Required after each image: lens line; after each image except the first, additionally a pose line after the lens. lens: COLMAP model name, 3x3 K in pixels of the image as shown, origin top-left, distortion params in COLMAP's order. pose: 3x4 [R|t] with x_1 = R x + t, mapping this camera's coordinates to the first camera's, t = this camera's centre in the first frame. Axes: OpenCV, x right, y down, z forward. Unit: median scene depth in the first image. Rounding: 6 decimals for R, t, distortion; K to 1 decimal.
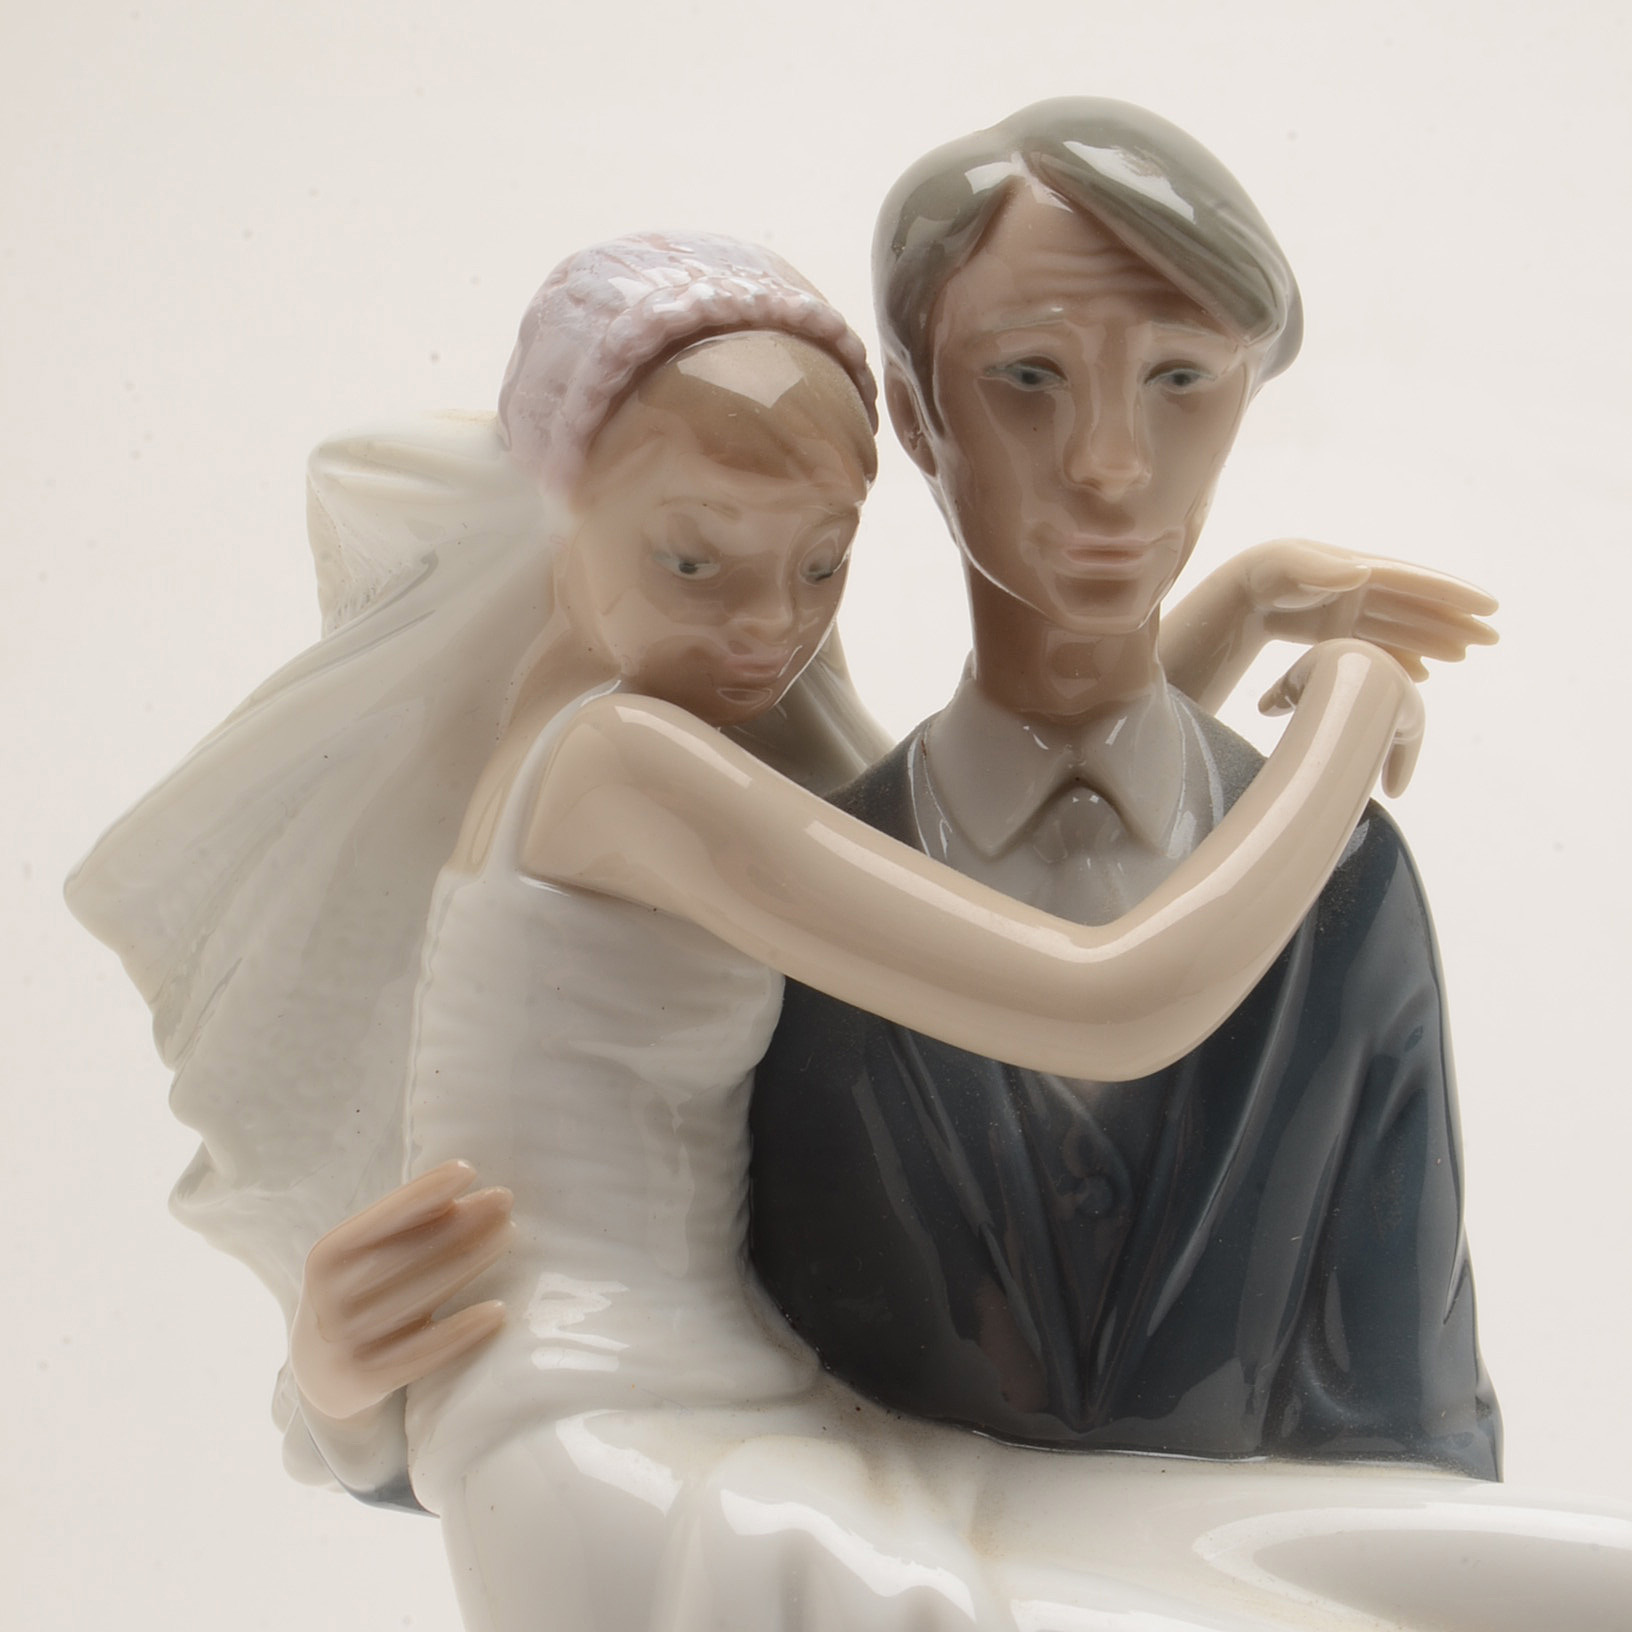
lens RADIAL K [[5094.2, 0, 816.0], [0, 5094.2, 816.0], [0, 0, 1]] dist [-0.261554, 0.535995]
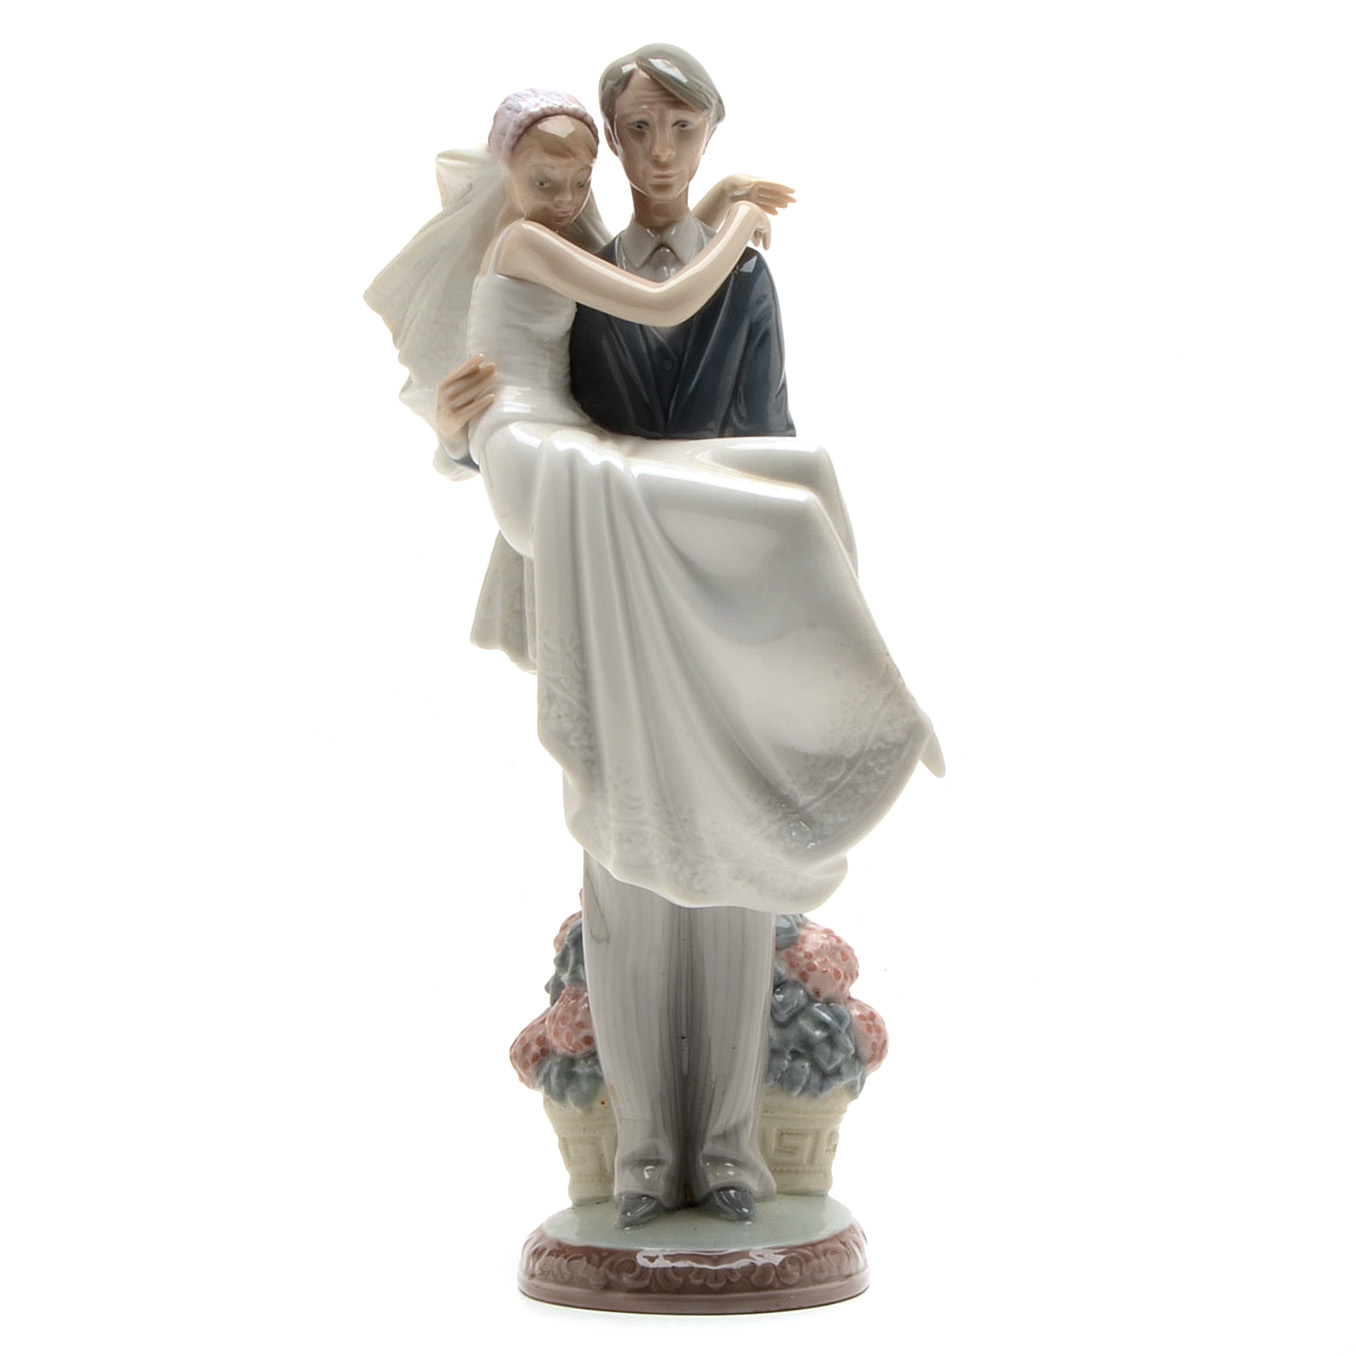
lens RADIAL K [[4232.7, 0, 678.0], [0, 4232.7, 678.0], [0, 0, 1]] dist [-0.261554, 0.535995]
pose [[0.997835, -0.022939, -0.061643, 0.235691], [0.025727, 0.998664, 0.044824, 0.160246], [0.060533, -0.046313, 0.997091, -1.871865]]
